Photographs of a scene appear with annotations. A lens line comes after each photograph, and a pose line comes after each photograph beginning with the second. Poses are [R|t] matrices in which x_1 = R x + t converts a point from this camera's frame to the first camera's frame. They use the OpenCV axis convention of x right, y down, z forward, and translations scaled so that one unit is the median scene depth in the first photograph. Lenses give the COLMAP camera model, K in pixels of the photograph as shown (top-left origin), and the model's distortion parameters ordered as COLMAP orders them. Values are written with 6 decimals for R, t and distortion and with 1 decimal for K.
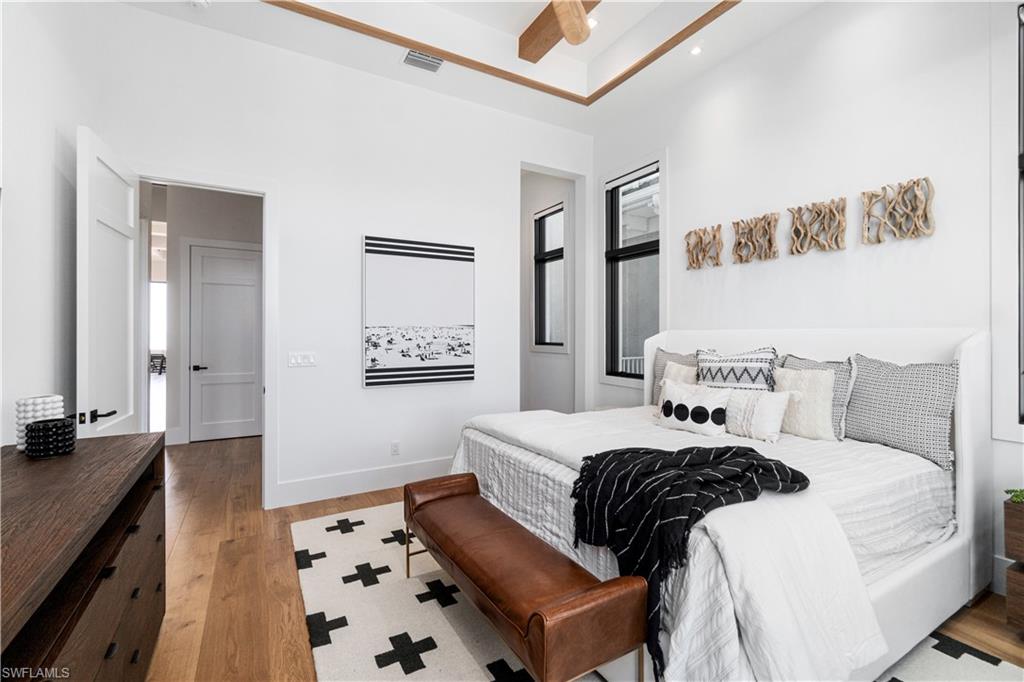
lens RADIAL K [[439.2, 0, 503.4], [0, 439.2, 333.6], [0, 0, 1]] dist [-0.005483, 0.000368]
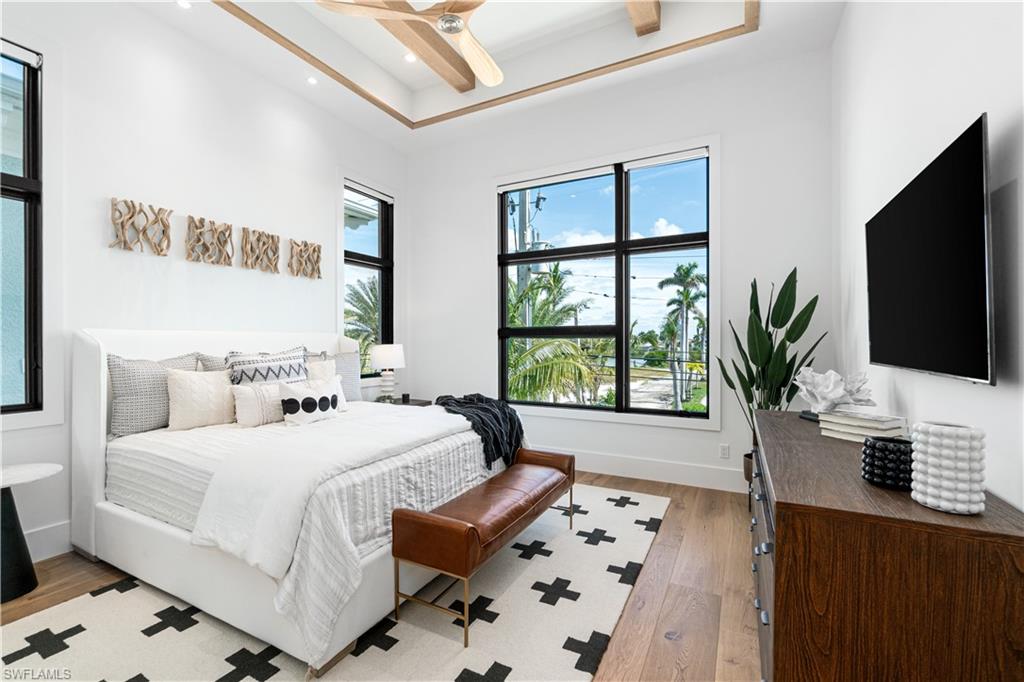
lens RADIAL K [[439.2, 0, 508.2], [0, 439.2, 342.4], [0, 0, 1]] dist [-0.005483, 0.000368]
pose [[-0.538067, -0.001353, 0.842901, -0.996103], [-0.001245, 0.999999, 0.000810, 0.022662], [-0.842901, -0.000613, -0.538068, 1.488873]]
